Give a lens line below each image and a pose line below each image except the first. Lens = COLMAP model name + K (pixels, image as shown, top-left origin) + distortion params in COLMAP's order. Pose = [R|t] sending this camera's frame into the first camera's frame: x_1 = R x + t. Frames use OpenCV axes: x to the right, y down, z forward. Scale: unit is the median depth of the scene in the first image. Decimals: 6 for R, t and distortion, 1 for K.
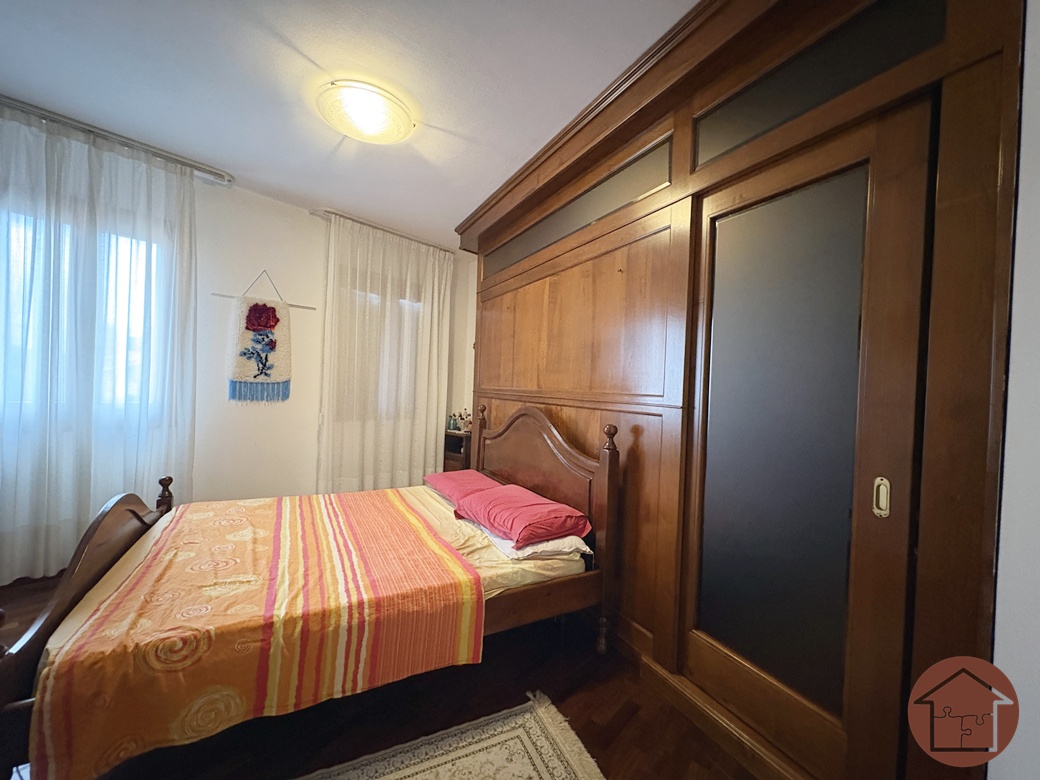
lens RADIAL K [[412.2, 0, 517.2], [0, 412.2, 391.4], [0, 0, 1]] dist [0.001581, 0.000078]
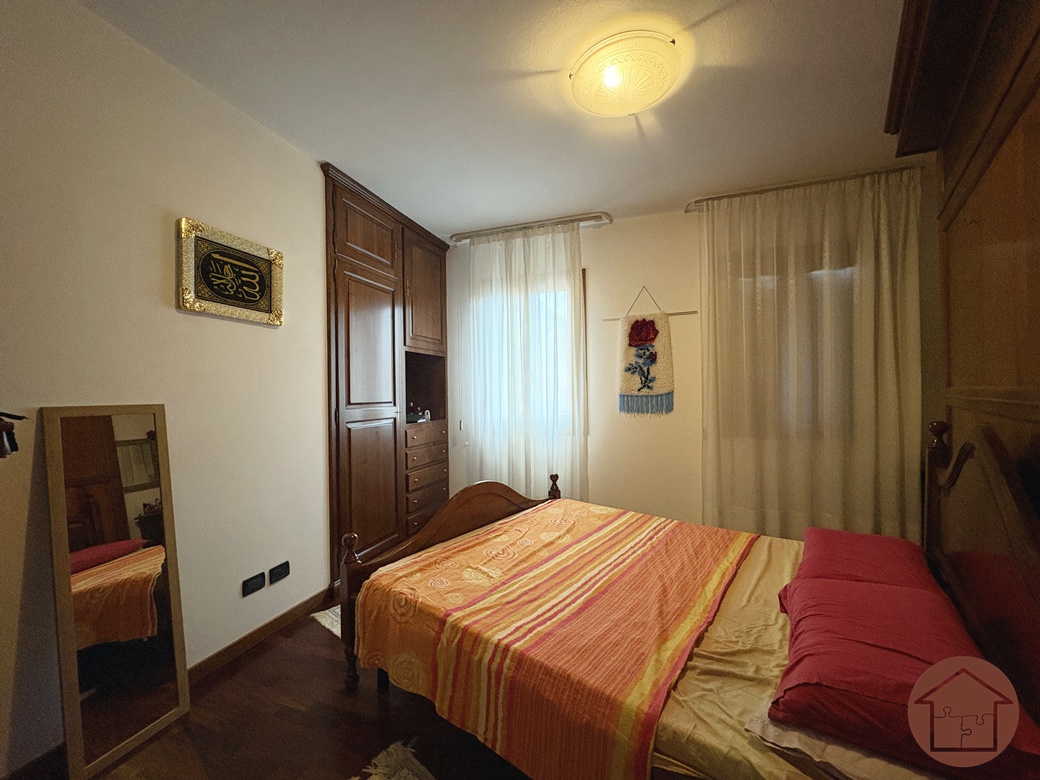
lens RADIAL K [[412.2, 0, 519.4], [0, 412.2, 390.8], [0, 0, 1]] dist [0.001581, 0.000078]
pose [[0.392931, -0.047853, -0.918322, 0.204461], [0.019110, 0.998854, -0.043873, 0.006448], [0.919370, -0.000310, 0.393395, 0.313544]]
